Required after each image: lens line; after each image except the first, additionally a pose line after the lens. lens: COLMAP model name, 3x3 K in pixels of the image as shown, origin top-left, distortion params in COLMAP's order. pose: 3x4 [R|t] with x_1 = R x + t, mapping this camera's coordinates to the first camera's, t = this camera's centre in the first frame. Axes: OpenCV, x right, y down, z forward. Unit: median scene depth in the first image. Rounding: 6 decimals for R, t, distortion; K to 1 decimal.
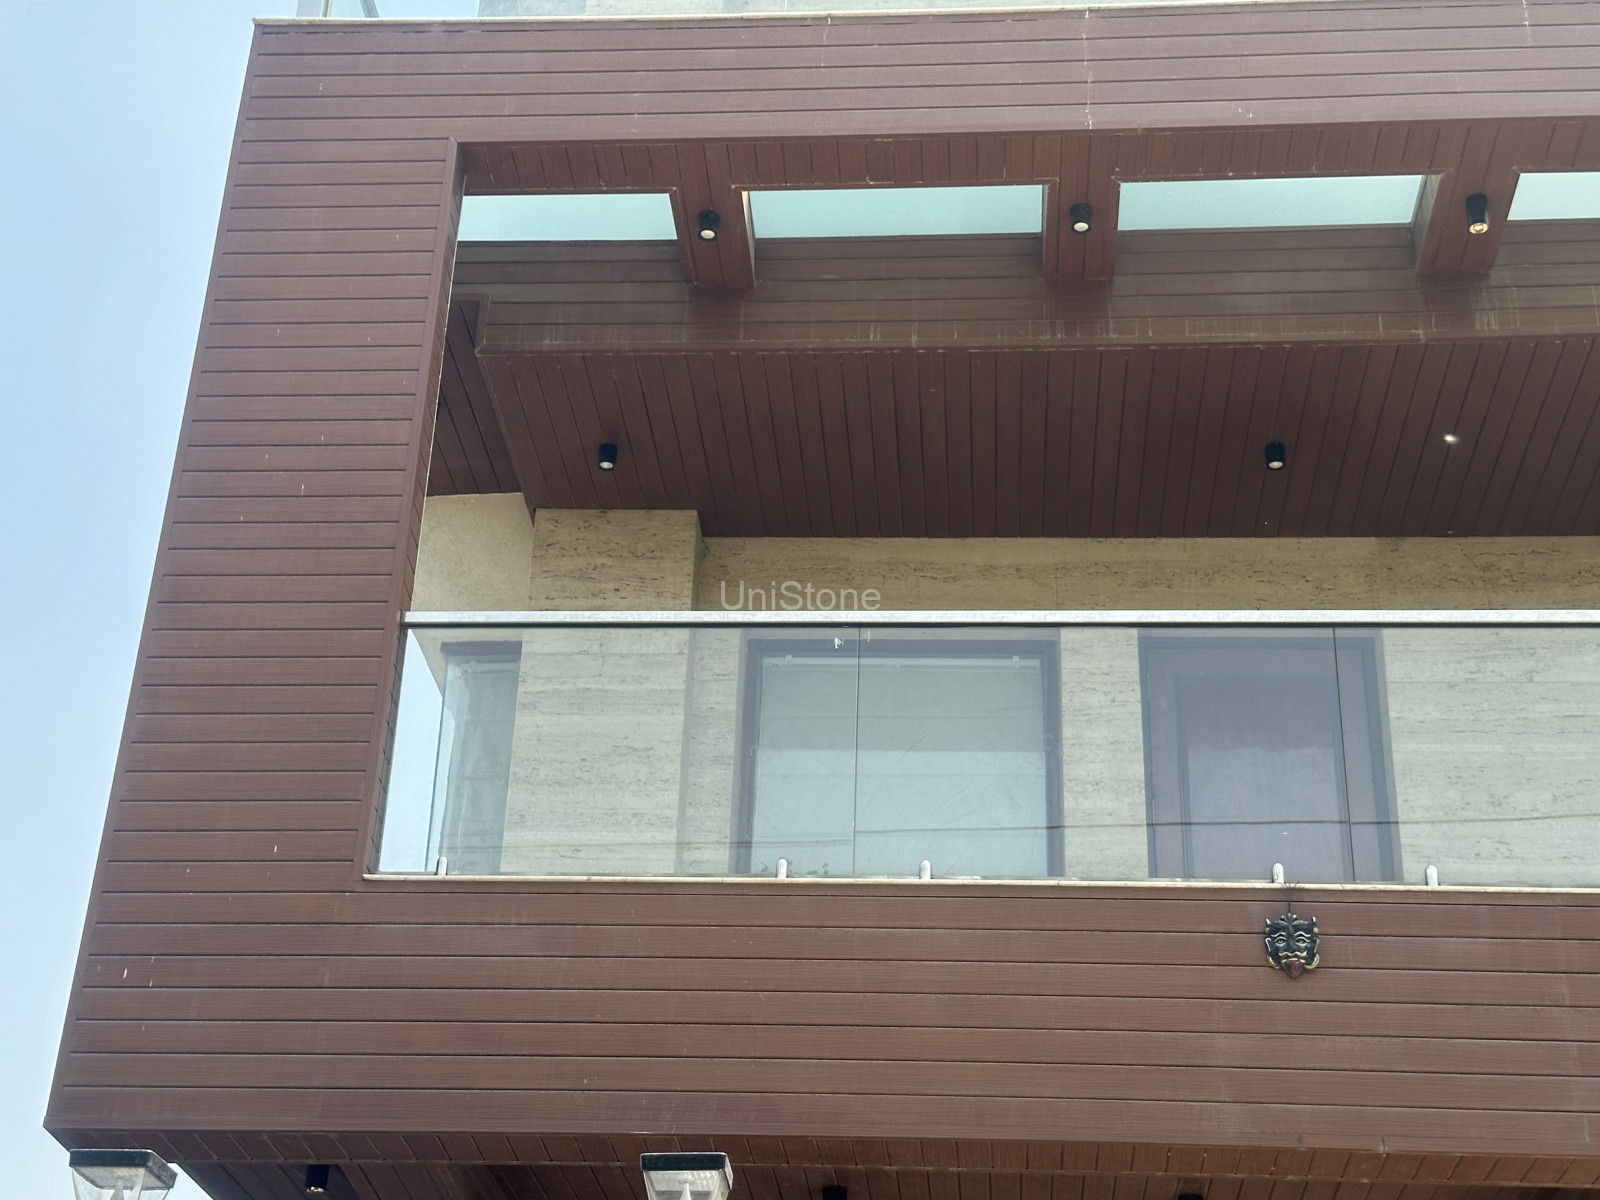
lens RADIAL K [[2452.8, 0, 780.8], [0, 2452.8, 579.7], [0, 0, 1]] dist [0.145289, -0.139648]
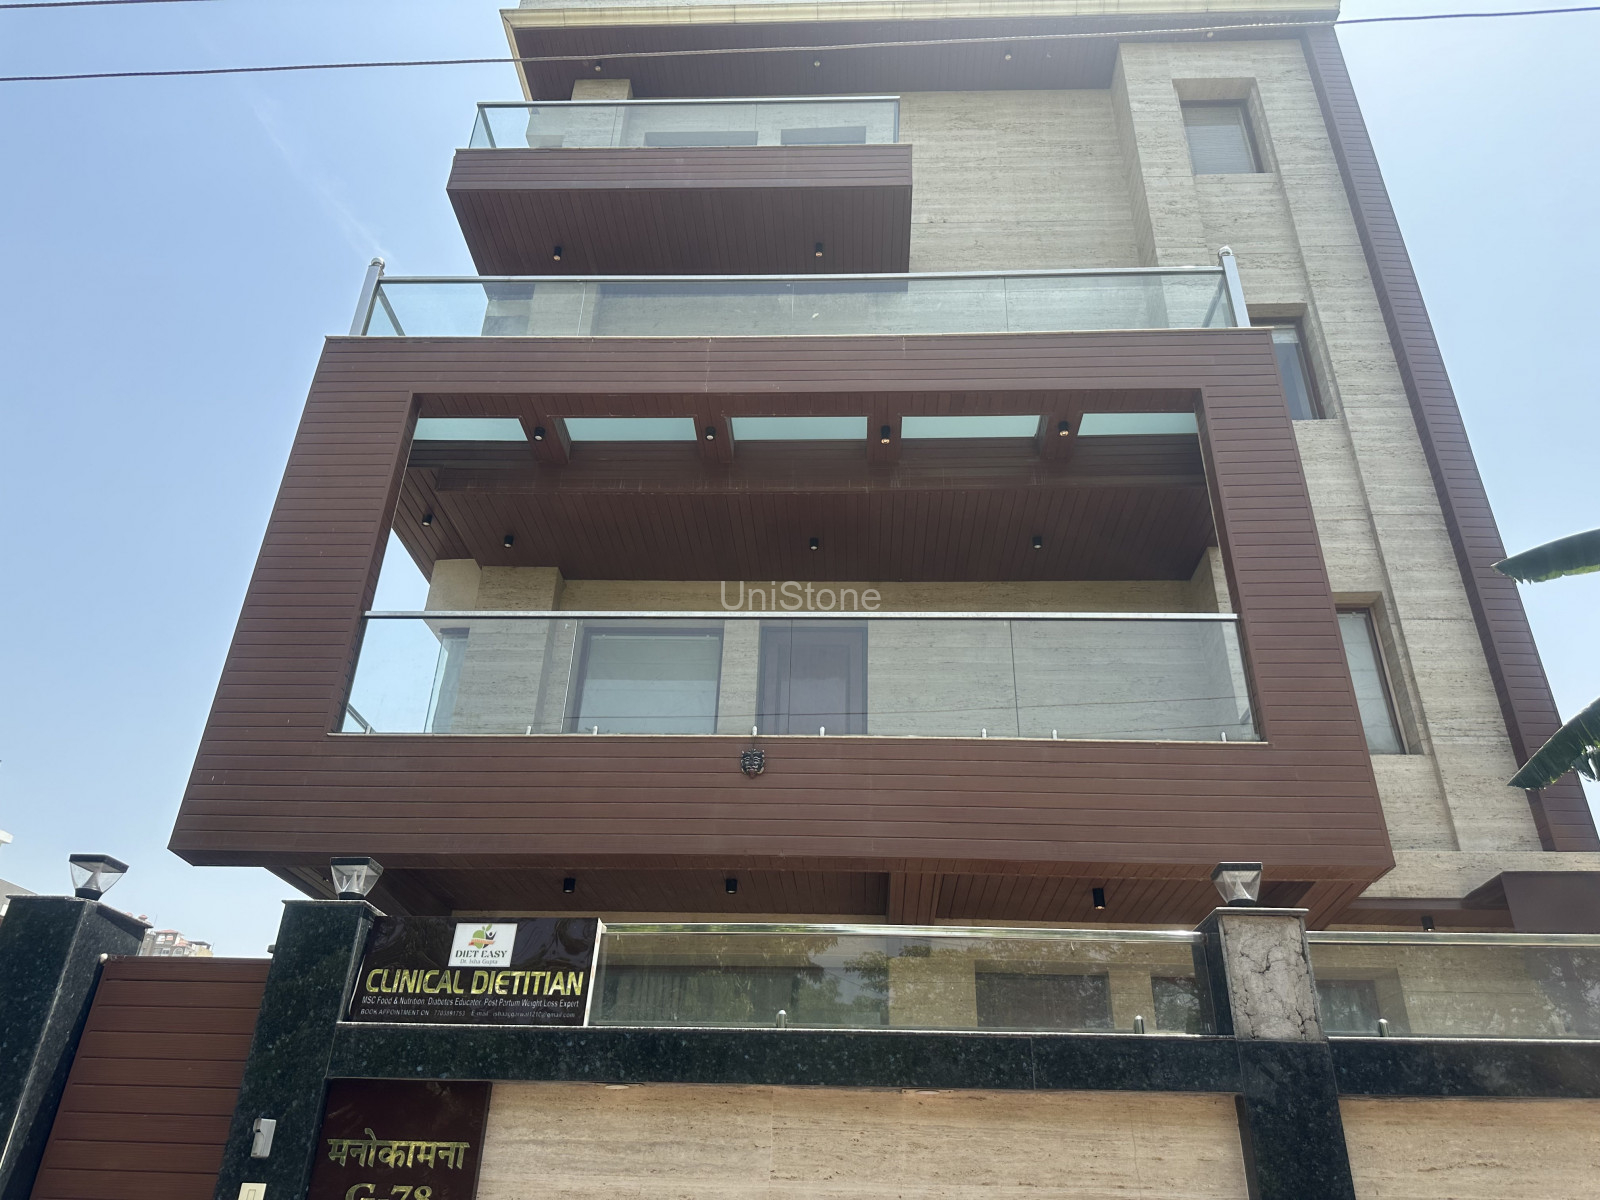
lens RADIAL K [[1131.5, 0, 806.6], [0, 1131.5, 597.8], [0, 0, 1]] dist [0.127652, -0.250965]
pose [[0.999321, 0.005116, 0.036496, 0.167793], [-0.004805, 0.999951, -0.008599, 0.007160], [-0.036538, 0.008418, 0.999297, -0.006917]]
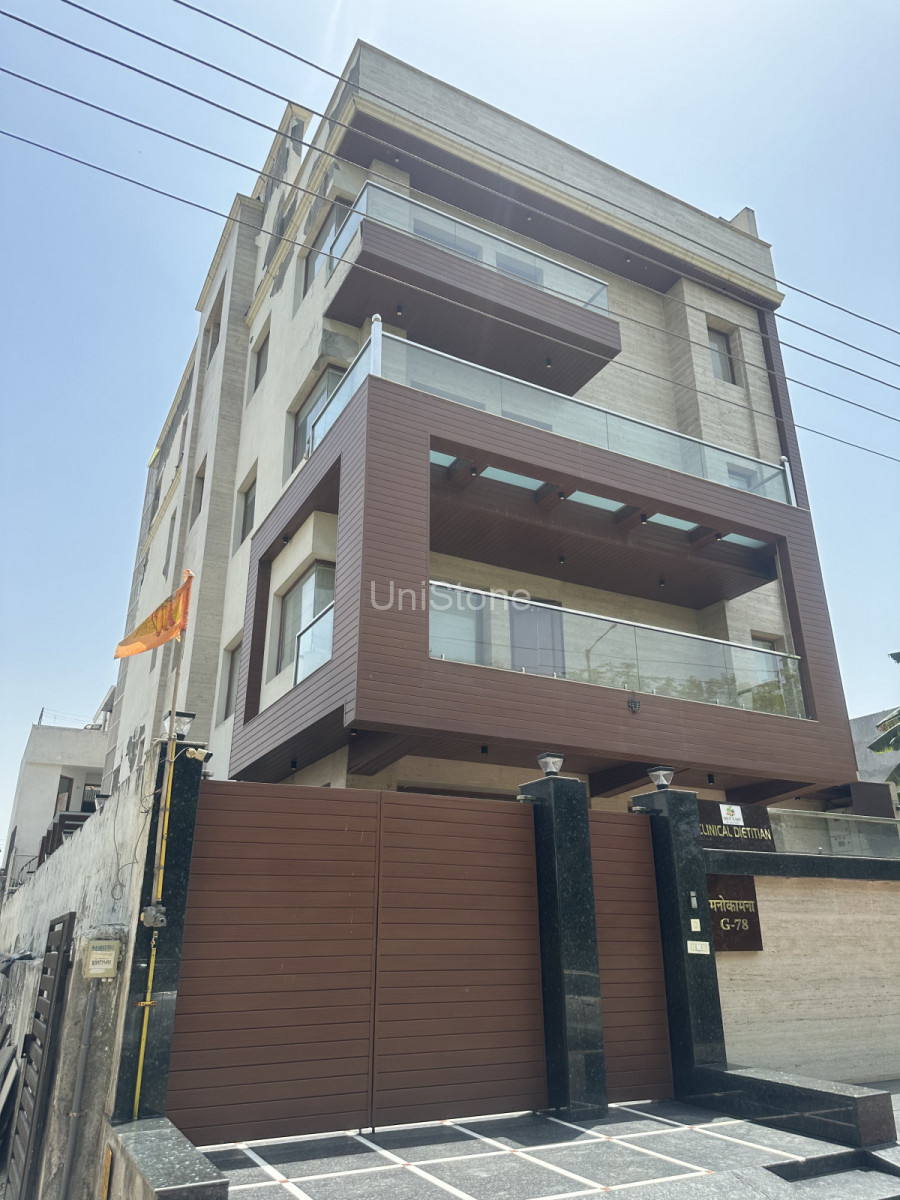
lens RADIAL K [[843.9, 0, 452.0], [0, 843.9, 612.2], [0, 0, 1]] dist [0.049173, -0.058113]
pose [[0.844125, 0.154193, 0.513496, -0.628998], [-0.225136, 0.971162, 0.078476, -0.038196], [-0.486587, -0.181850, 0.854496, -0.032966]]
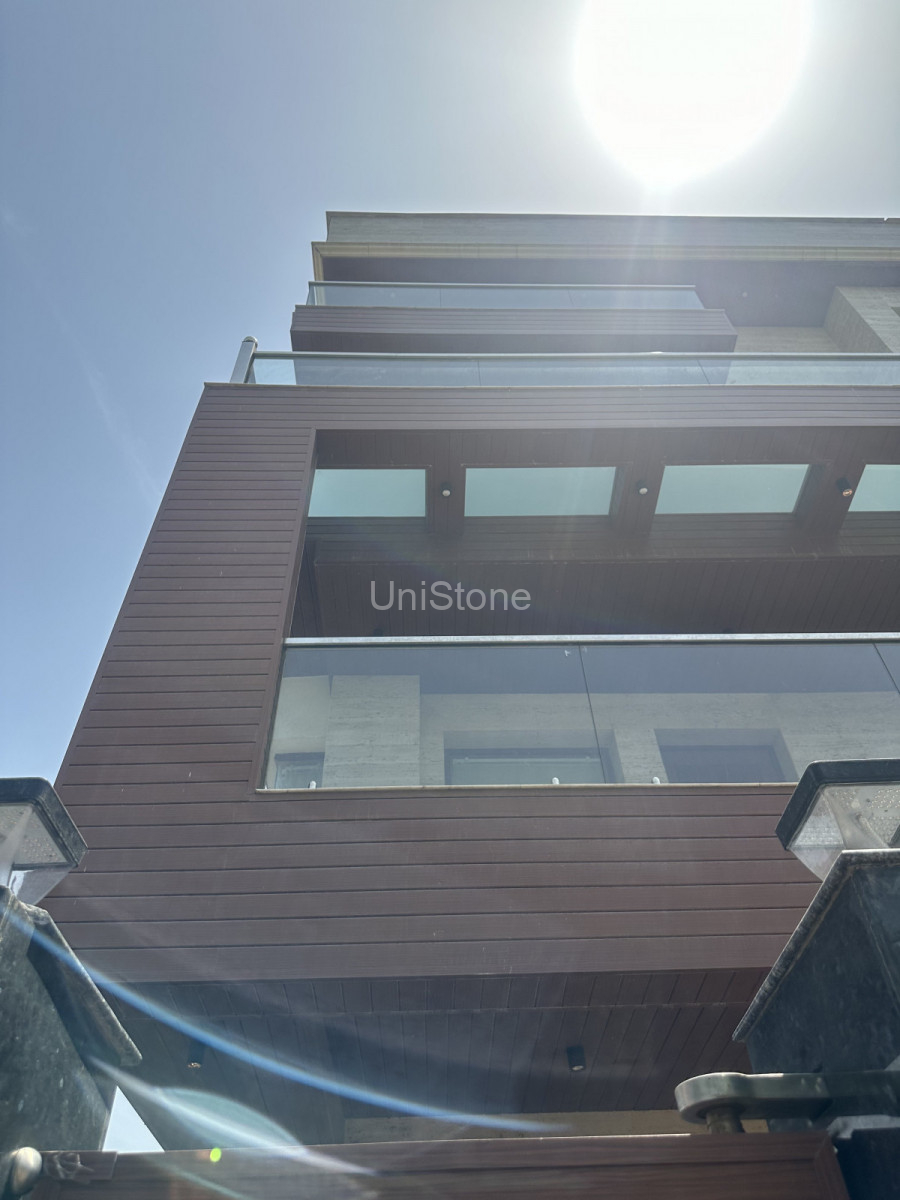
lens RADIAL K [[849.2, 0, 454.5], [0, 849.2, 600.5], [0, 0, 1]] dist [0.117918, -0.219206]
pose [[0.993276, 0.020690, 0.113903, -0.094312], [0.016109, 0.949626, -0.312972, 0.138194], [-0.114641, 0.312702, 0.942908, 0.411468]]
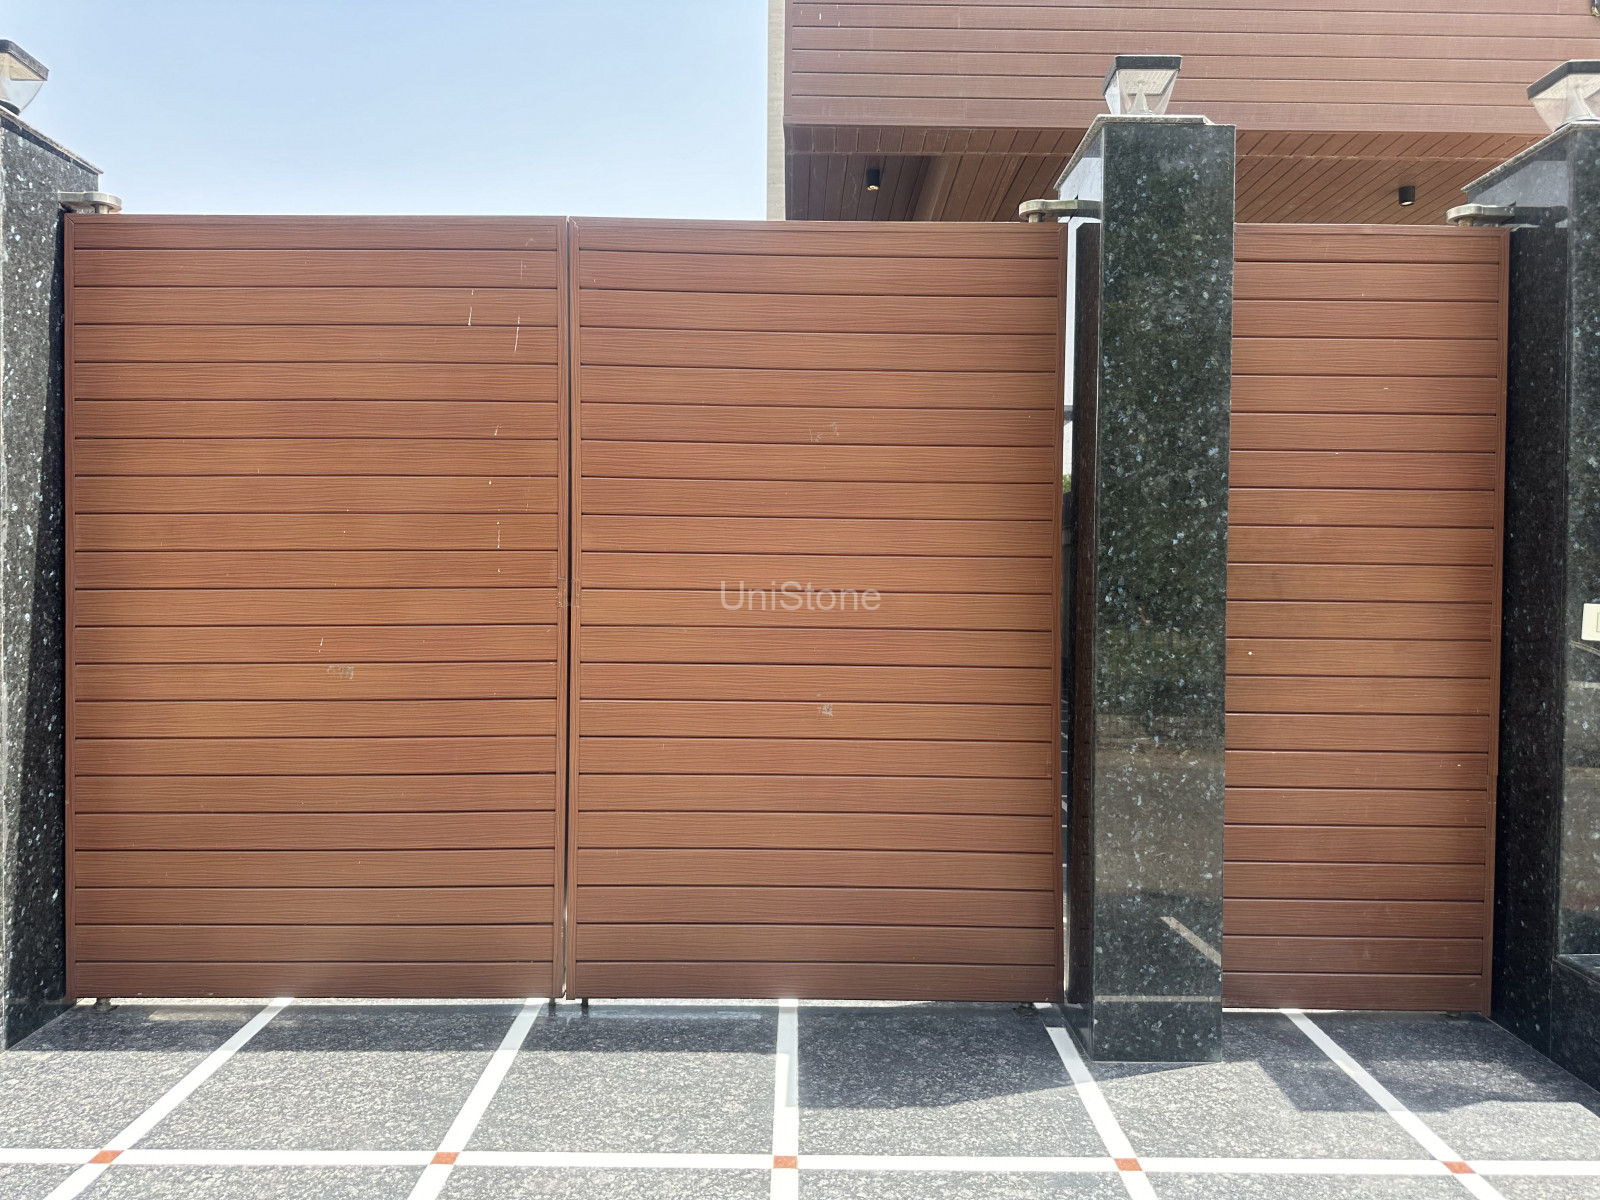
lens RADIAL K [[1122.9, 0, 801.9], [0, 1122.9, 601.3], [0, 0, 1]] dist [0.064088, -0.075079]
pose [[0.996794, -0.031420, 0.073577, -0.271032], [-0.009362, 0.867530, 0.497297, 0.097680], [-0.079455, -0.496392, 0.864455, 0.195188]]
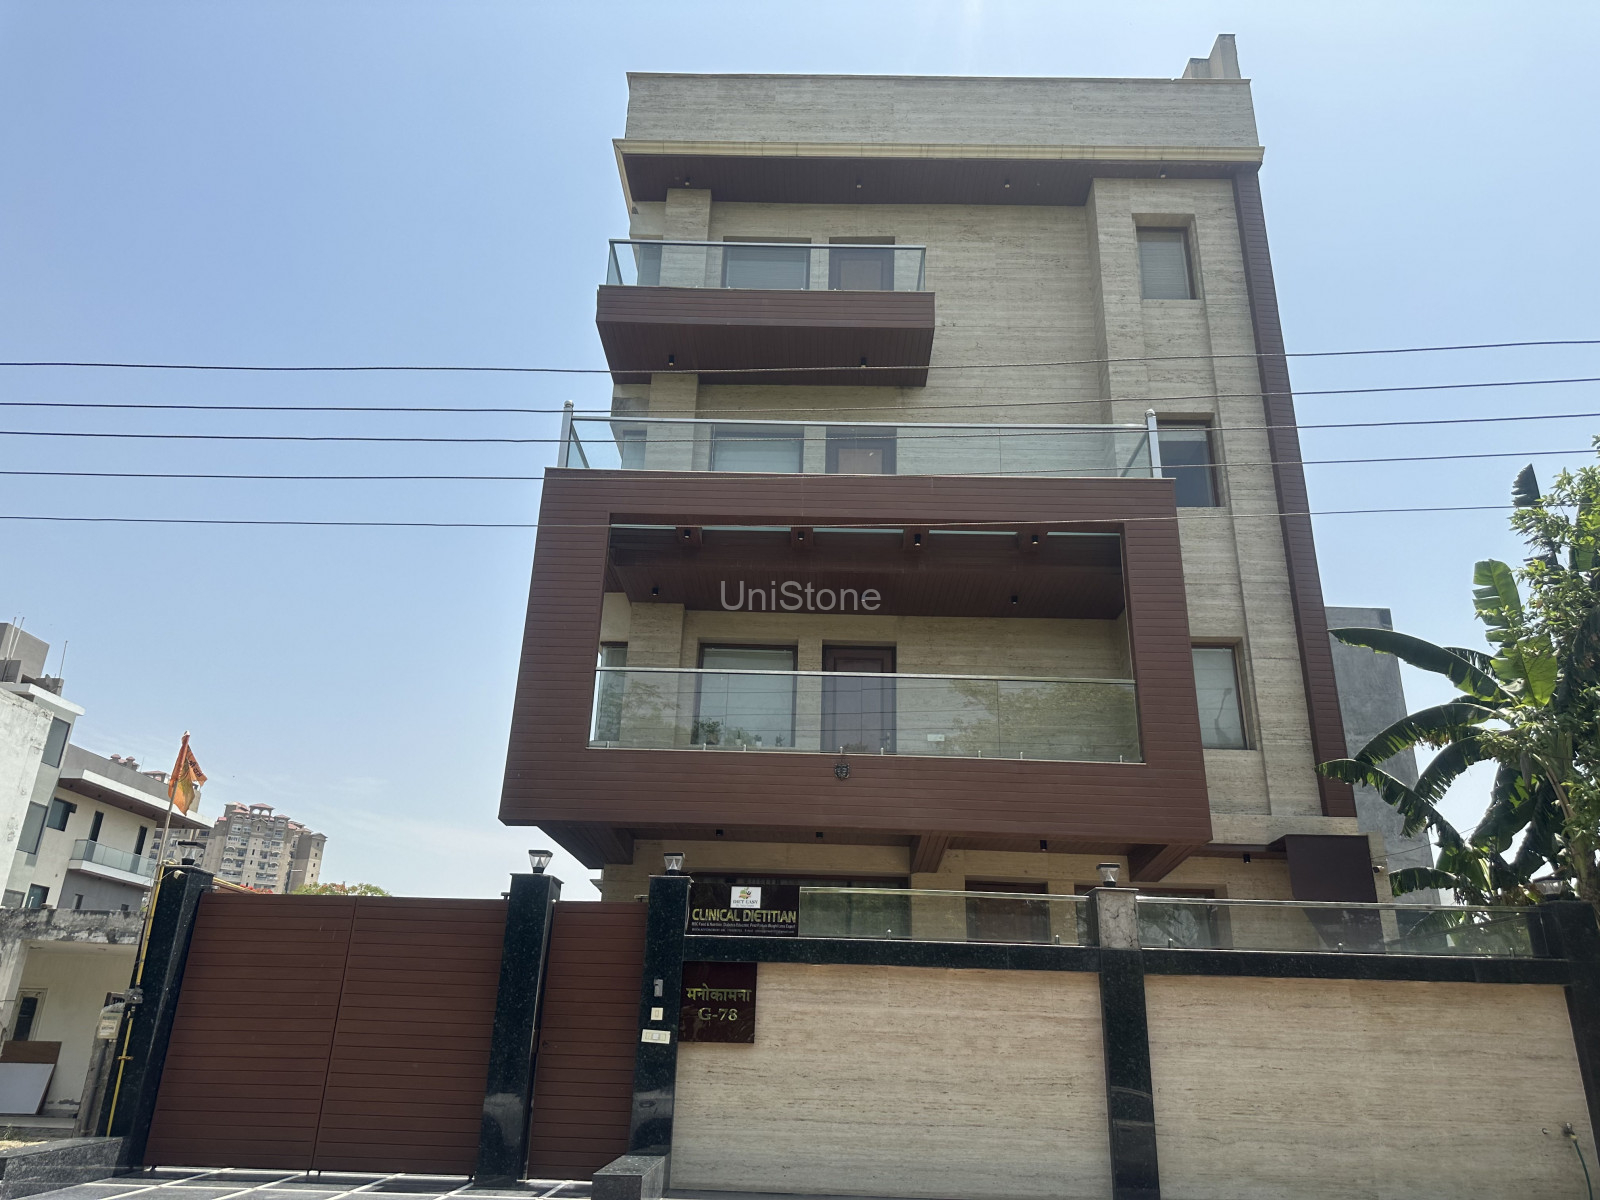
lens RADIAL K [[1124.0, 0, 797.4], [0, 1124.0, 610.2], [0, 0, 1]] dist [0.165526, -0.357078]
pose [[0.998087, 0.013729, 0.060283, 0.027482], [-0.021531, 0.991181, 0.130752, -0.239774], [-0.057956, -0.131800, 0.989581, -0.488805]]
